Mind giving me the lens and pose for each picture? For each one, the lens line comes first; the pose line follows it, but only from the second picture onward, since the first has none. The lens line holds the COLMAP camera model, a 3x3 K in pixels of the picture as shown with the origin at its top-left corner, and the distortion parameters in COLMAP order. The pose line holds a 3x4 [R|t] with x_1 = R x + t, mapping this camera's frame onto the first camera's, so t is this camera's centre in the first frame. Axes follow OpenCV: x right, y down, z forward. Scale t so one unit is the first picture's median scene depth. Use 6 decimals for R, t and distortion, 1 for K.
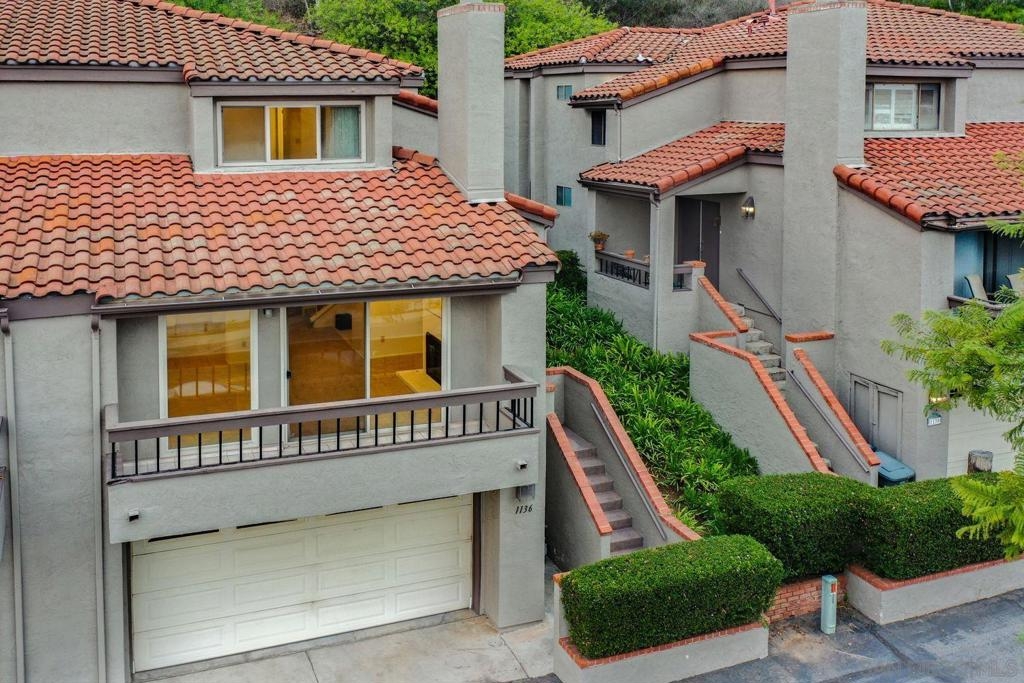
lens RADIAL K [[821.8, 0, 511.9], [0, 821.8, 337.9], [0, 0, 1]] dist [0.009225, -0.005465]
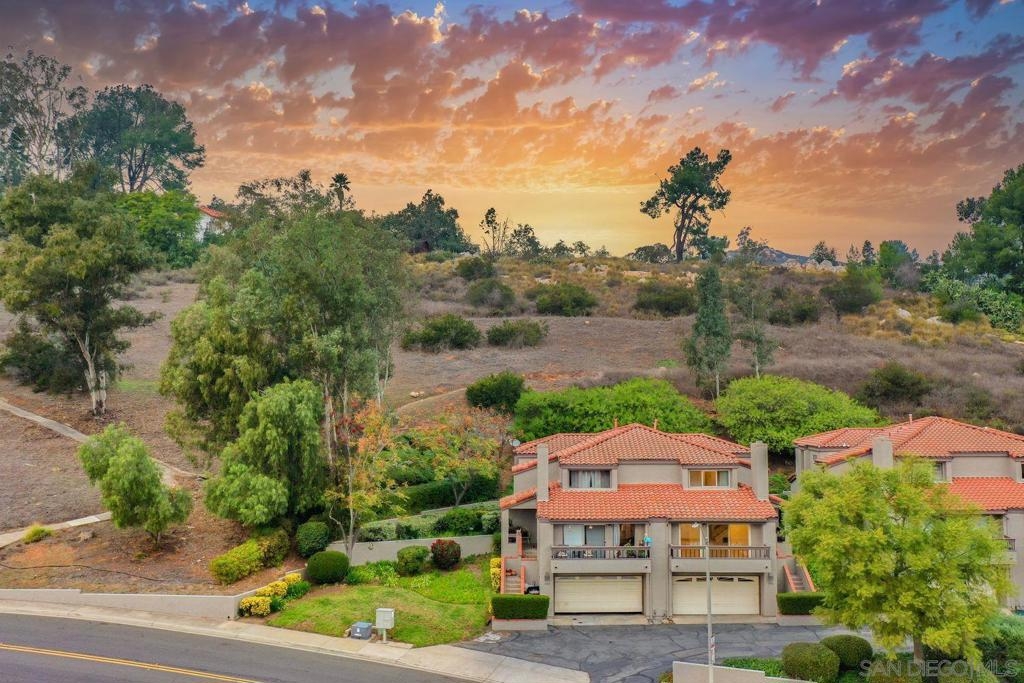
lens RADIAL K [[821.8, 0, 513.9], [0, 821.8, 343.2], [0, 0, 1]] dist [0.009225, -0.005465]
pose [[0.903406, -0.039491, -0.426965, 0.539989], [-0.104901, 0.945136, -0.309376, 0.406654], [0.415757, 0.324281, 0.849699, -2.700219]]
